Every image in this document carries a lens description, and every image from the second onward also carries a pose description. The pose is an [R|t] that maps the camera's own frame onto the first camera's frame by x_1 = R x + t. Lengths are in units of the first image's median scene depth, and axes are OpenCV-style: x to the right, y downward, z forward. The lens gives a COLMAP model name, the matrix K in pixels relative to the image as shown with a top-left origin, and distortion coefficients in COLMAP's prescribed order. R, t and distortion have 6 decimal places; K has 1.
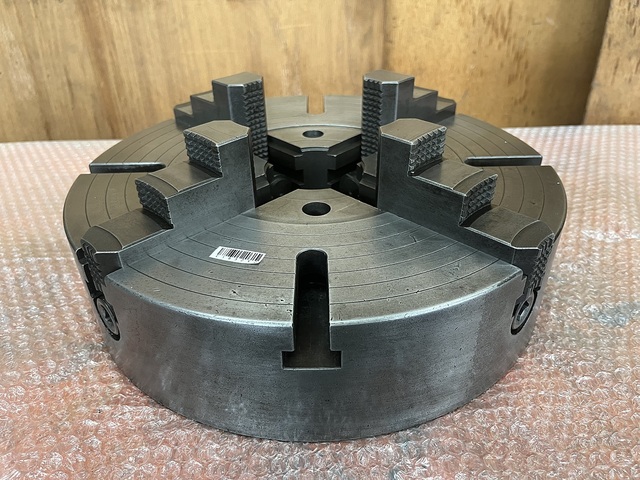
lens RADIAL K [[497.5, 0, 322.9], [0, 497.5, 229.3], [0, 0, 1]] dist [0.063273, -0.115368]
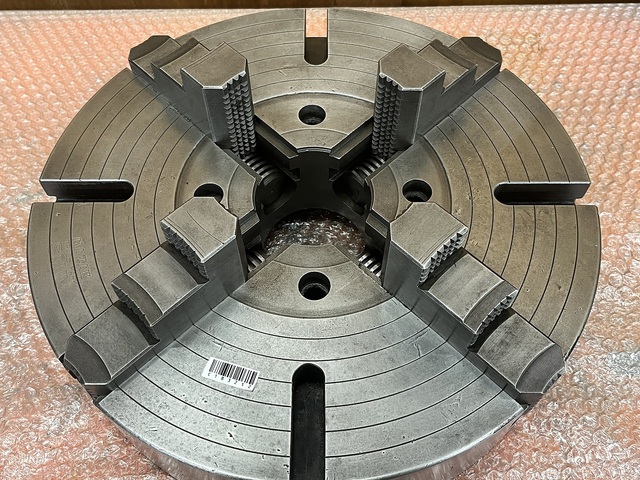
lens RADIAL K [[653.3, 0, 320.0], [0, 653.3, 240.0], [0, 0, 1]] dist [0.043800, -0.002533]
pose [[0.999774, 0.020838, 0.004307, -0.006913], [-0.020670, 0.903059, 0.429020, -0.440994], [0.005050, -0.429012, 0.903285, -0.012583]]
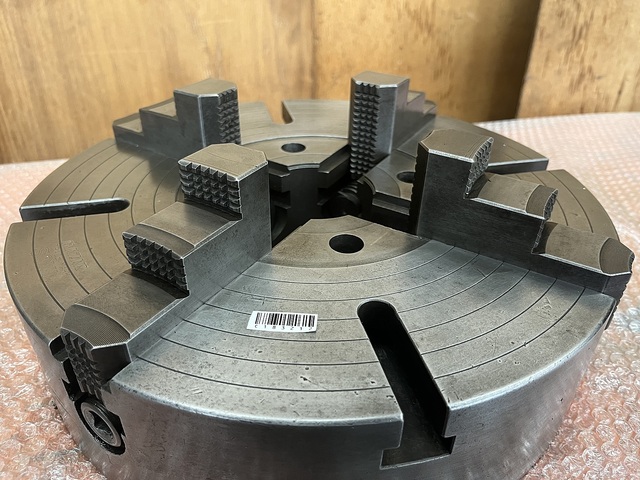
lens RADIAL K [[497.5, 0, 322.9], [0, 497.5, 229.3], [0, 0, 1]] dist [0.063273, -0.115368]
pose [[0.973121, -0.093593, 0.210420, -0.159086], [0.091993, 0.995608, 0.017400, -0.059282], [-0.211125, 0.002425, 0.977456, 0.144873]]
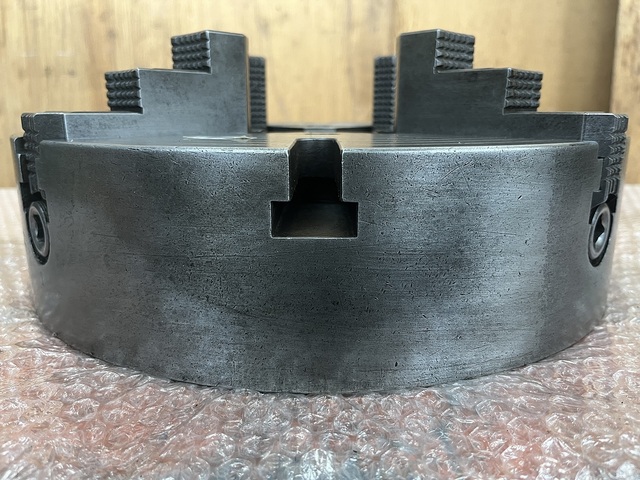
lens RADIAL K [[497.5, 0, 322.9], [0, 497.5, 229.3], [0, 0, 1]] dist [0.063273, -0.115368]
pose [[0.999745, 0.022458, -0.002232, -0.004878], [-0.022030, 0.949620, -0.312628, 0.258638], [-0.004902, 0.312598, 0.949873, 0.192090]]
